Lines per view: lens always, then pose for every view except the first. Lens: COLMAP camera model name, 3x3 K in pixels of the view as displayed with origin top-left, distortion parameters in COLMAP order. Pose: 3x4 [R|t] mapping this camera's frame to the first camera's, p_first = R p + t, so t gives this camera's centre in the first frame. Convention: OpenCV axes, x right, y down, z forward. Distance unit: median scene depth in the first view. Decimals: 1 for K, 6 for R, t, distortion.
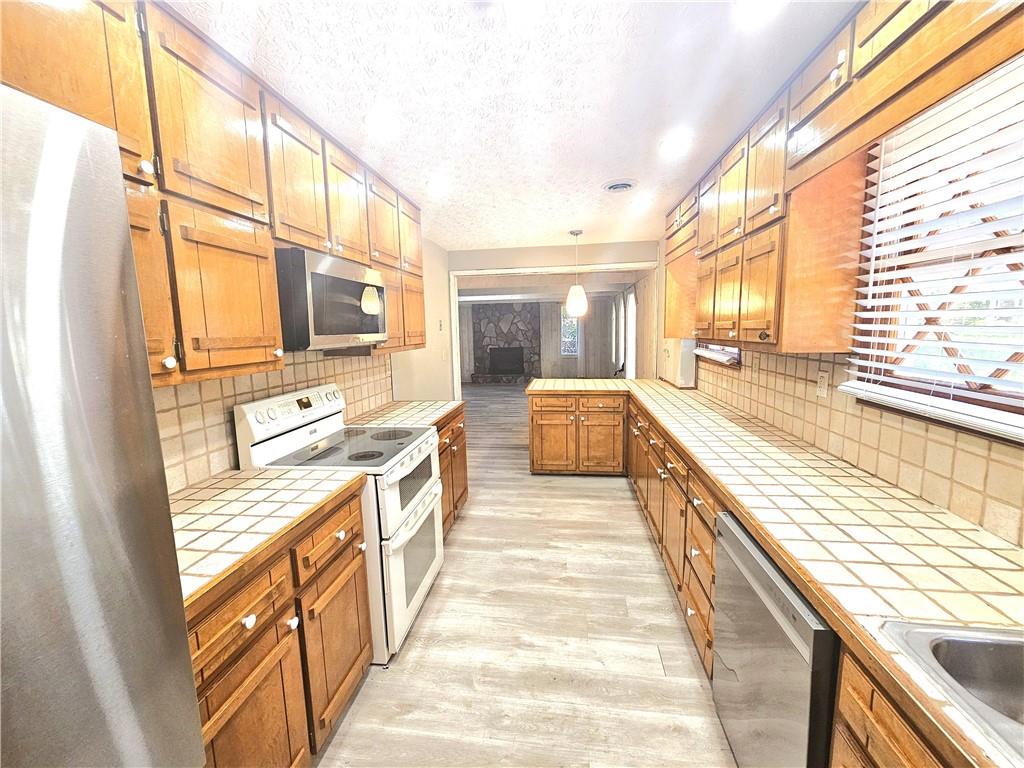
lens RADIAL K [[417.9, 0, 512.0], [0, 417.9, 384.0], [0, 0, 1]] dist [-0.000515, -0.000142]
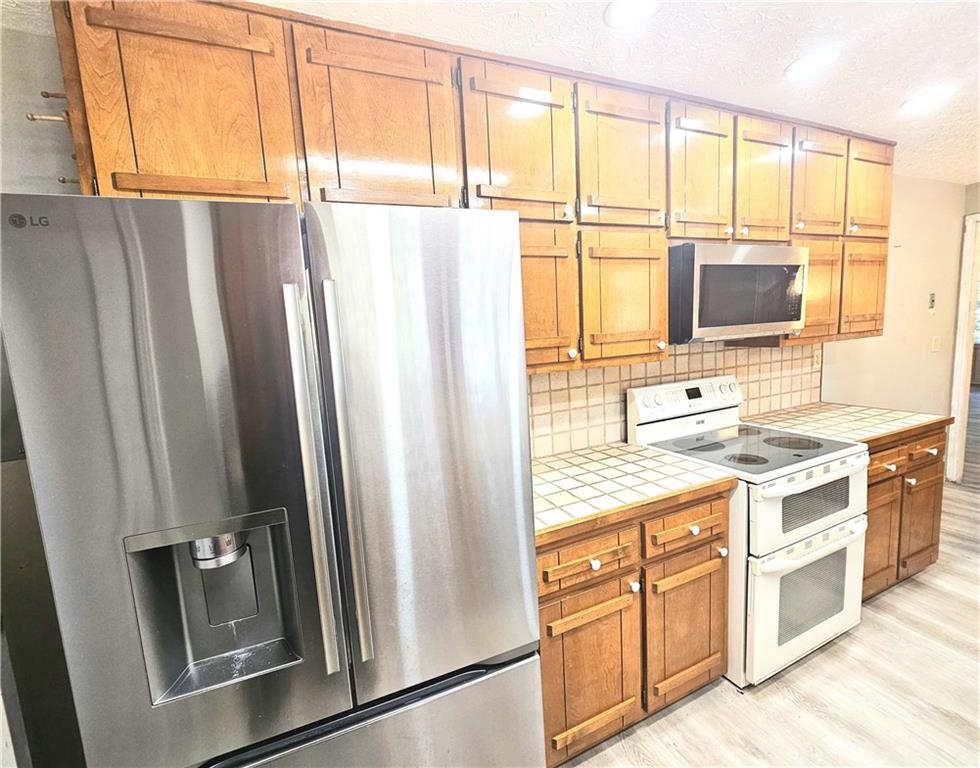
lens RADIAL K [[435.4, 0, 490.0], [0, 435.4, 384.0], [0, 0, 1]] dist [0.001245, 0.000319]
pose [[0.515978, 0.105795, -0.850044, 0.174986], [-0.066747, 0.994292, 0.083232, -0.037171], [0.853997, 0.013792, 0.520095, 0.031279]]
